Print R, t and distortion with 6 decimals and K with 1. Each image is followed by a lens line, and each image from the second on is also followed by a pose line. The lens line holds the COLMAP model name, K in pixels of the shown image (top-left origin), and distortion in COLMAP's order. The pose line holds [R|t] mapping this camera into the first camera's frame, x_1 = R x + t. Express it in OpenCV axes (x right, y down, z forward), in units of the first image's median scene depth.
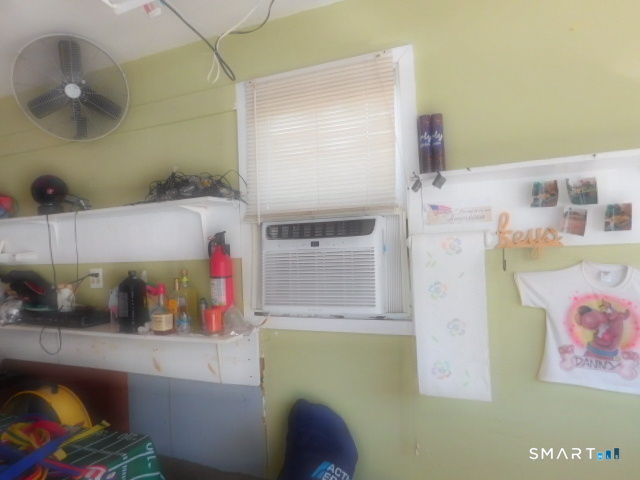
lens RADIAL K [[420.2, 0, 320.0], [0, 420.2, 240.0], [0, 0, 1]] dist [-0.066841, 0.050702]
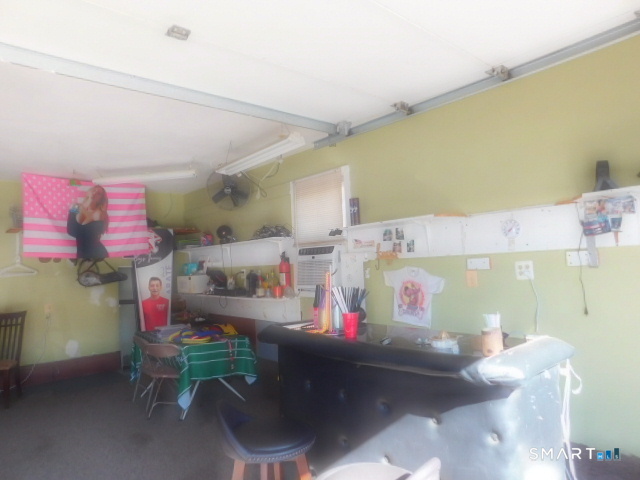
lens RADIAL K [[420.2, 0, 320.0], [0, 420.2, 240.0], [0, 0, 1]] dist [-0.066841, 0.050702]
pose [[0.897153, -0.024199, -0.441057, 0.969380], [0.015682, 0.999614, -0.022945, -0.031111], [0.441442, 0.013669, 0.897186, -0.944243]]
